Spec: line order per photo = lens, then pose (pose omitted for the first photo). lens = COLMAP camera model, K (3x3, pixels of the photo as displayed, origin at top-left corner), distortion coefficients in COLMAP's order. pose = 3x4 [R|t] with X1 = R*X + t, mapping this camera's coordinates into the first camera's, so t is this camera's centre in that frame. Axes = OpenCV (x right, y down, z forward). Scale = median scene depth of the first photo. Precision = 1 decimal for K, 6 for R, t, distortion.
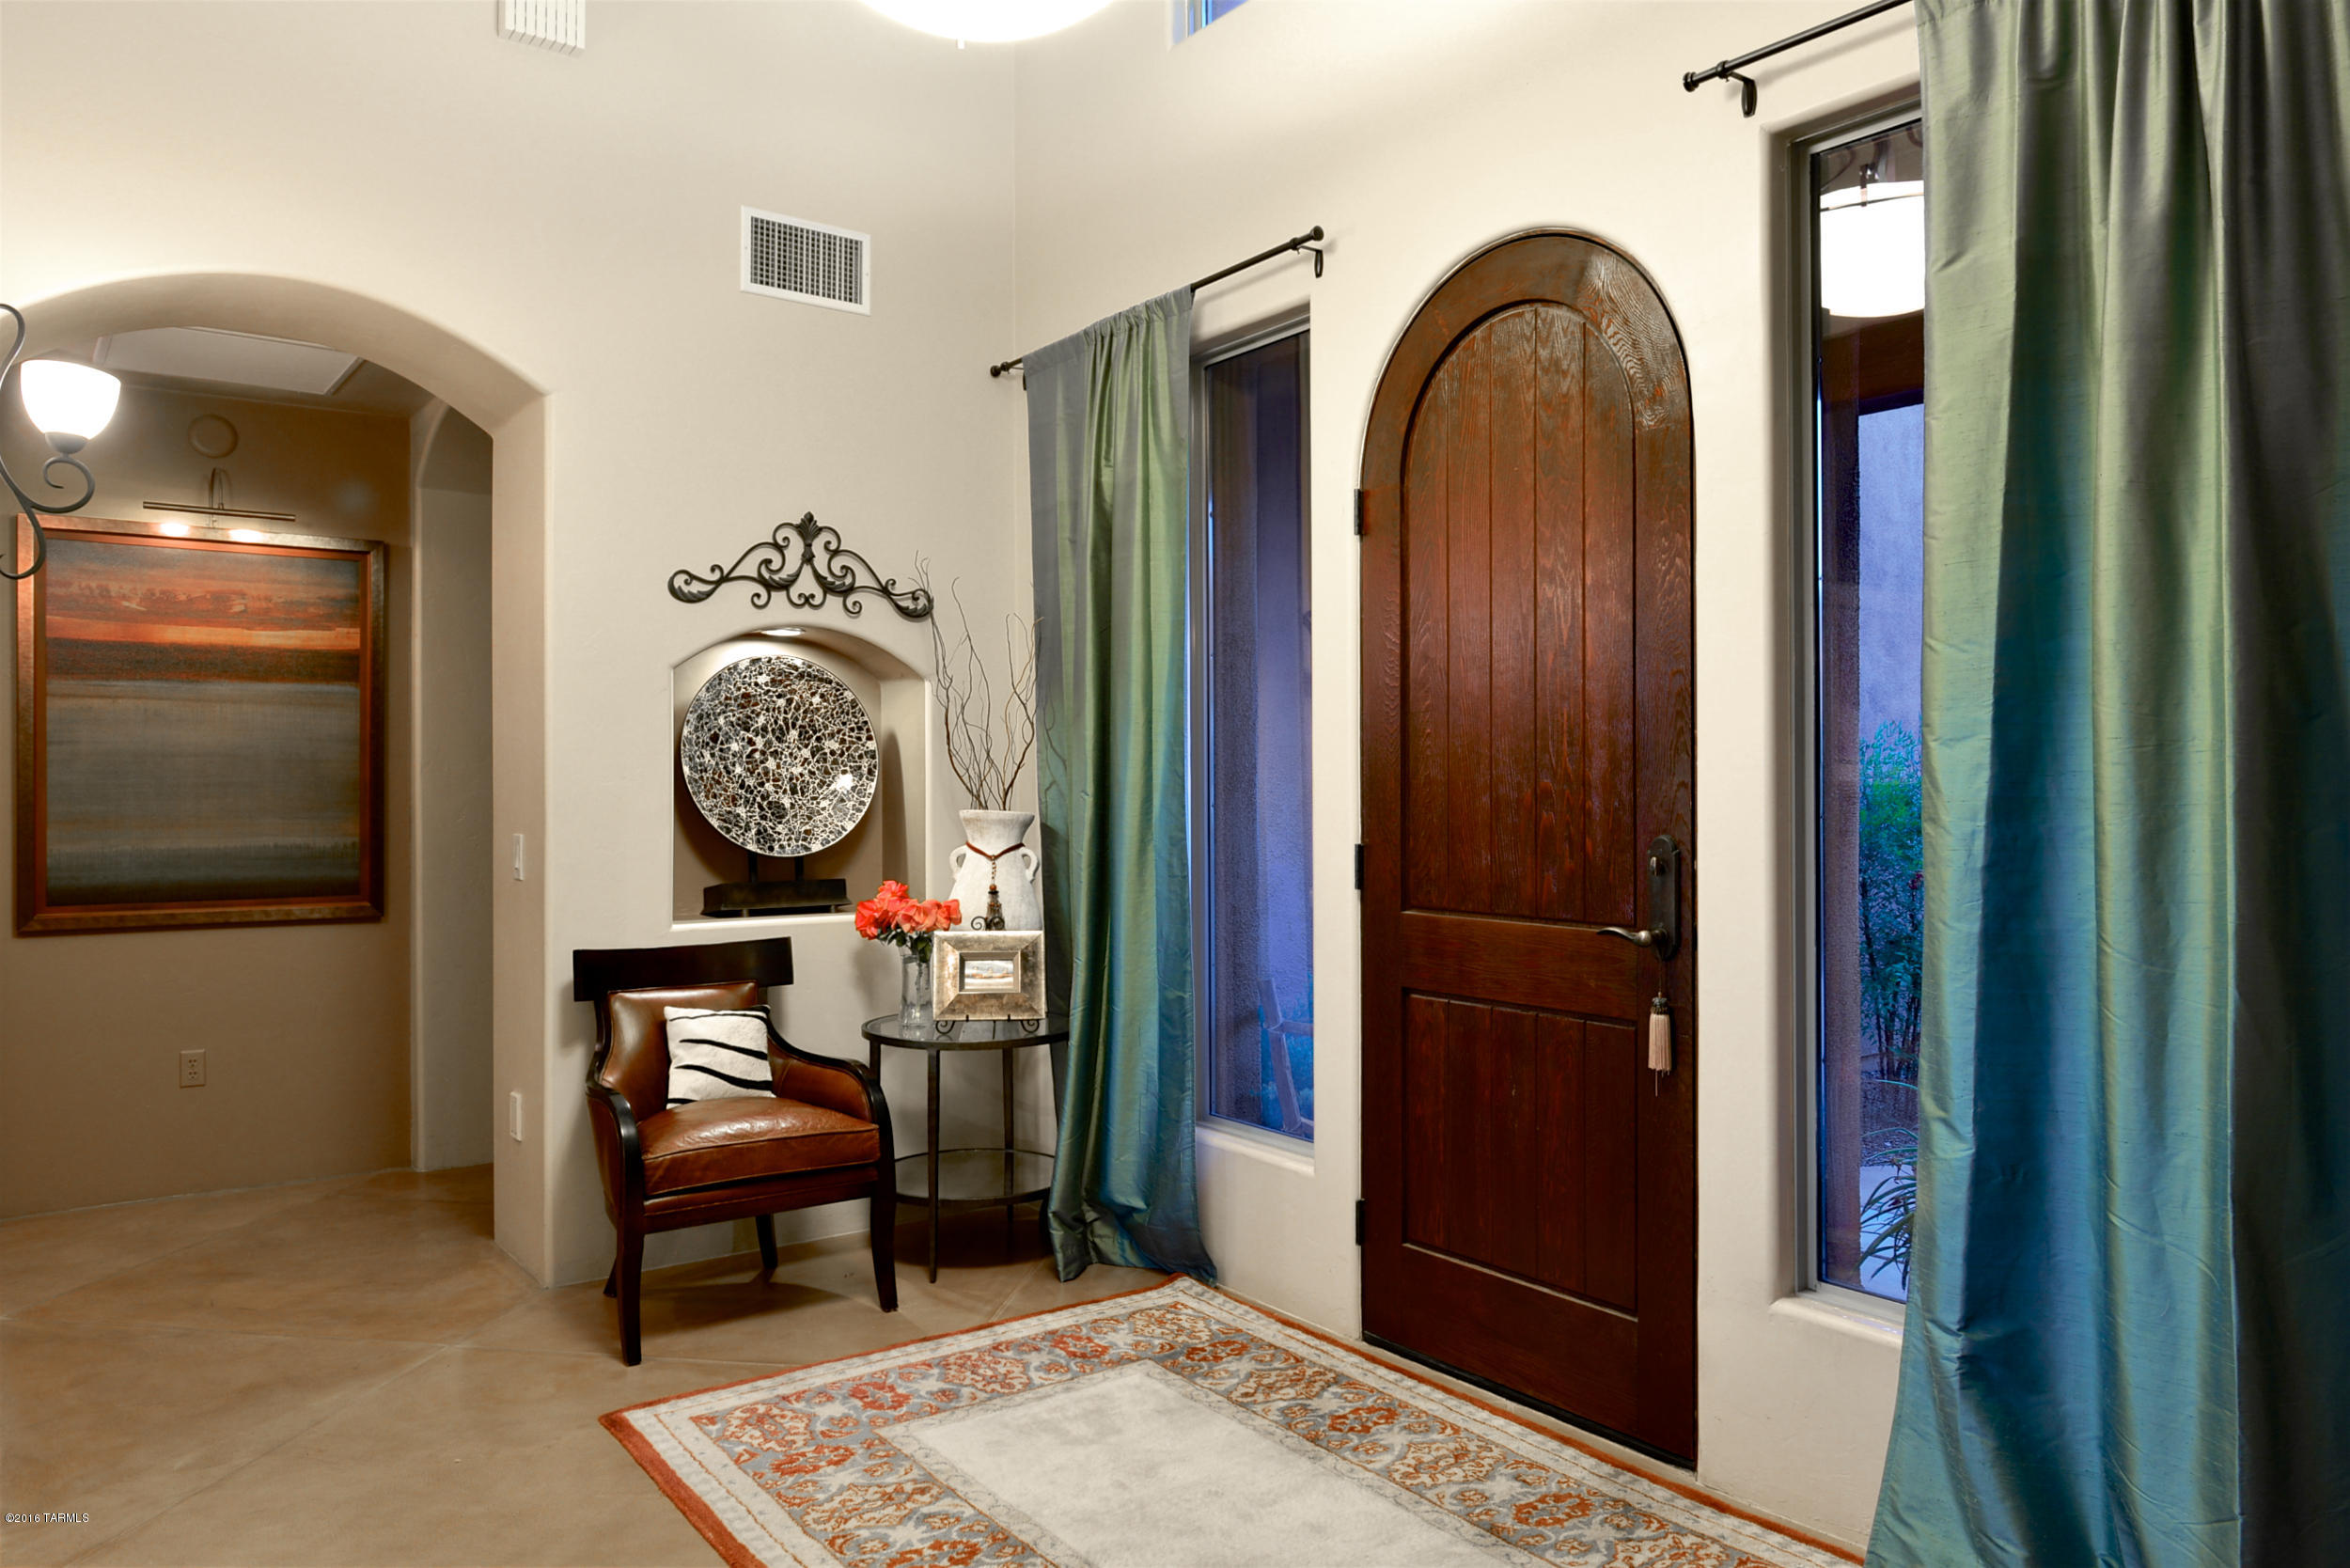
lens RADIAL K [[1620.7, 0, 1175.0], [0, 1620.7, 784.0], [0, 0, 1]] dist [-0.016464, -0.001946]
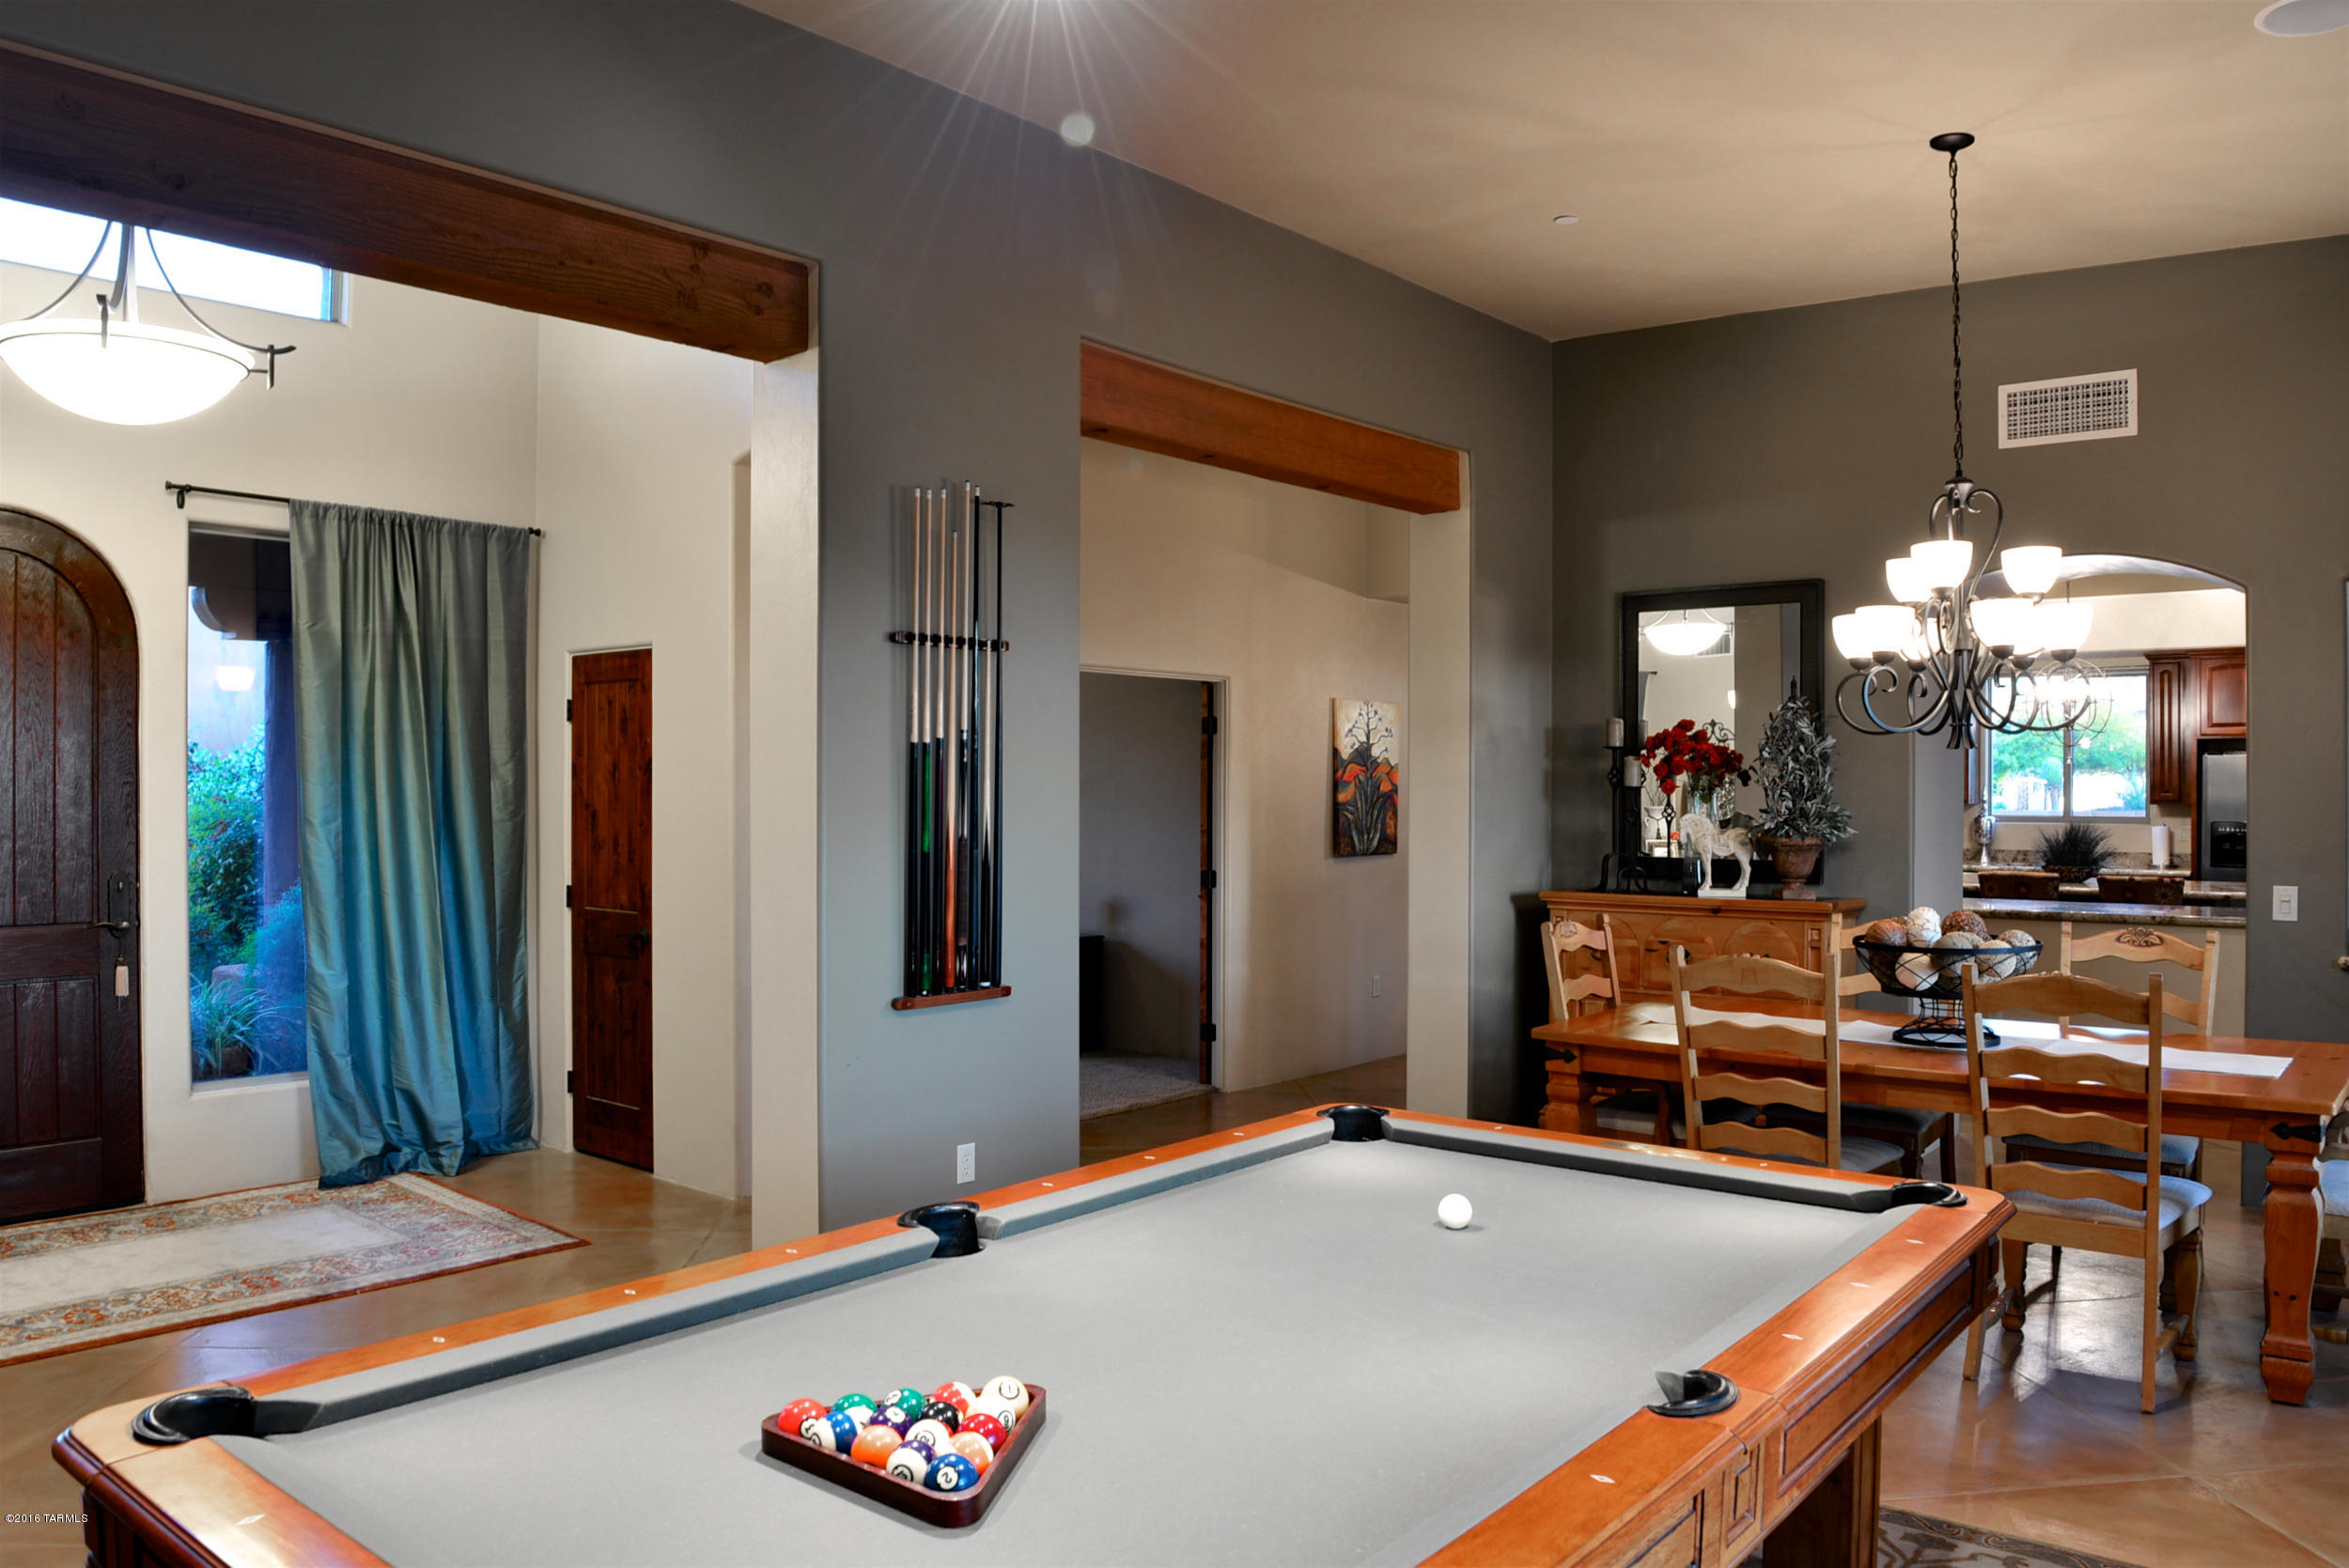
lens RADIAL K [[1663.5, 0, 1174.5], [0, 1663.5, 784.0], [0, 0, 1]] dist [-0.081158, -0.002612]
pose [[-0.251482, 0.002454, 0.967859, -1.681742], [-0.004639, 0.999982, -0.003741, -0.062749], [-0.967851, -0.005431, -0.251466, 0.270831]]
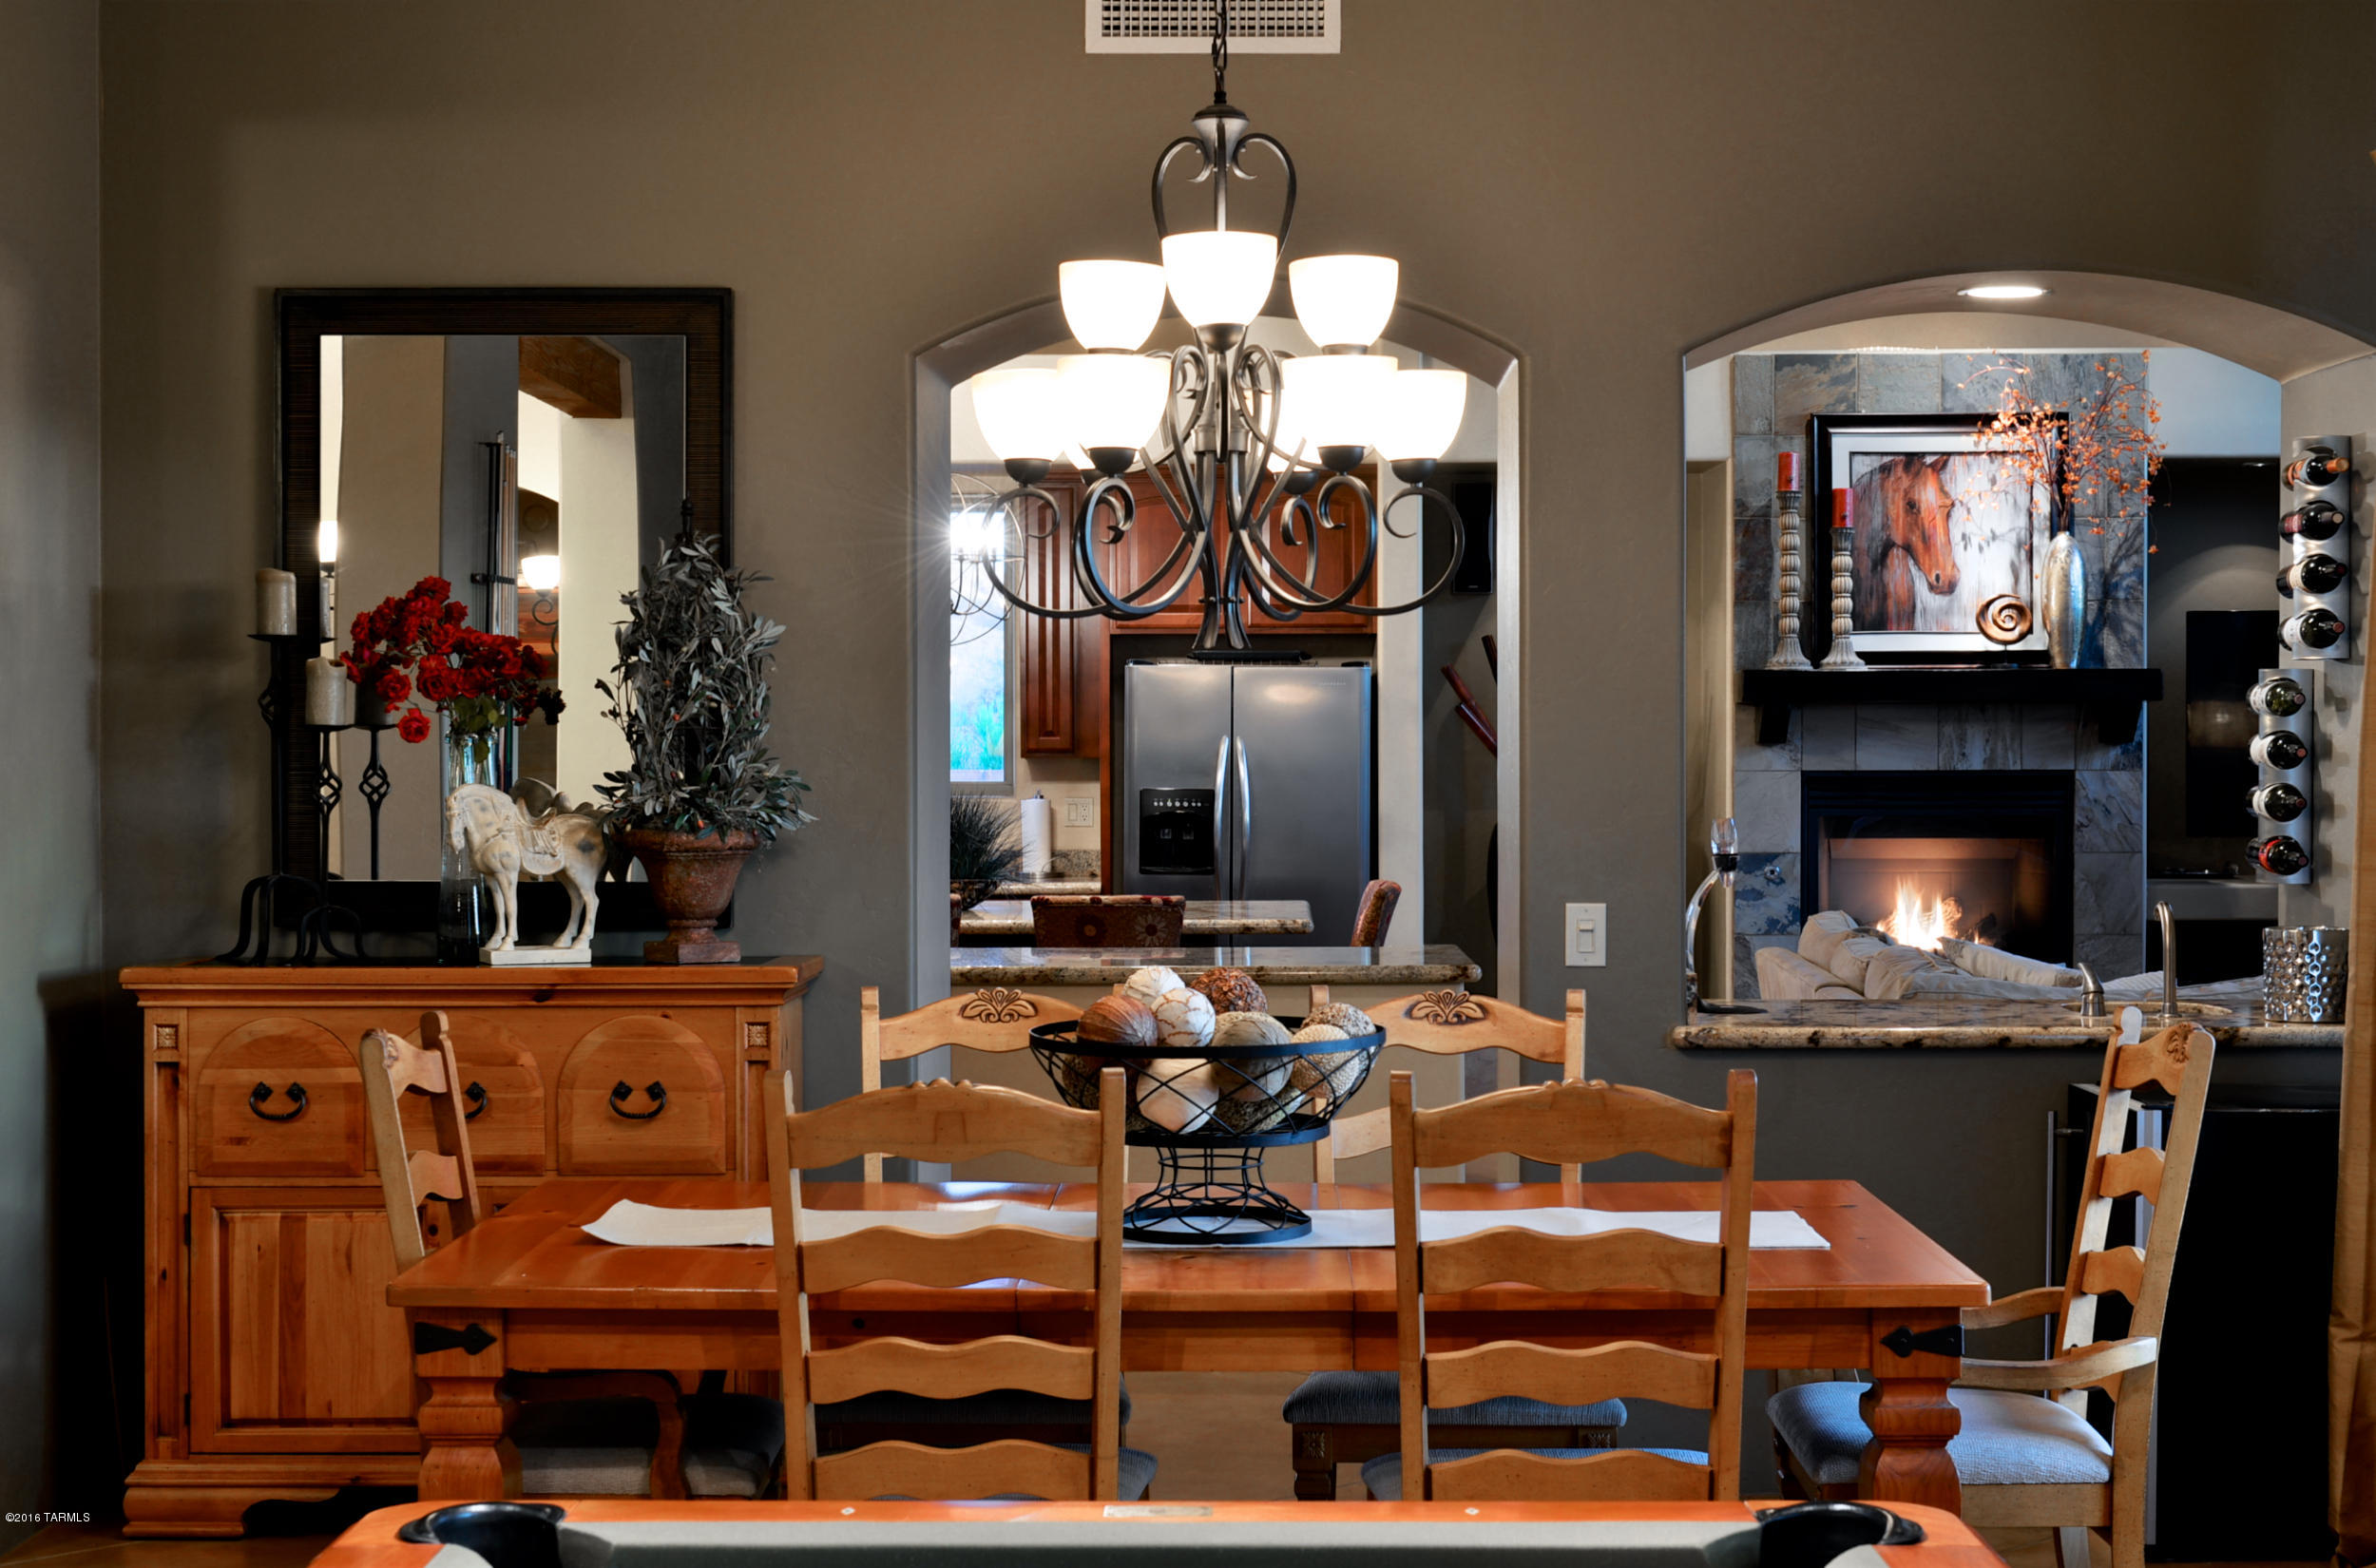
lens RADIAL K [[3577.9, 0, 1188.0], [0, 3577.9, 784.0], [0, 0, 1]] dist [0.002191, 0.001486]
pose [[-0.807986, -0.007428, 0.589155, -1.381337], [-0.000418, 0.999928, 0.012033, -0.061369], [-0.589202, 0.009476, -0.807930, 0.535416]]
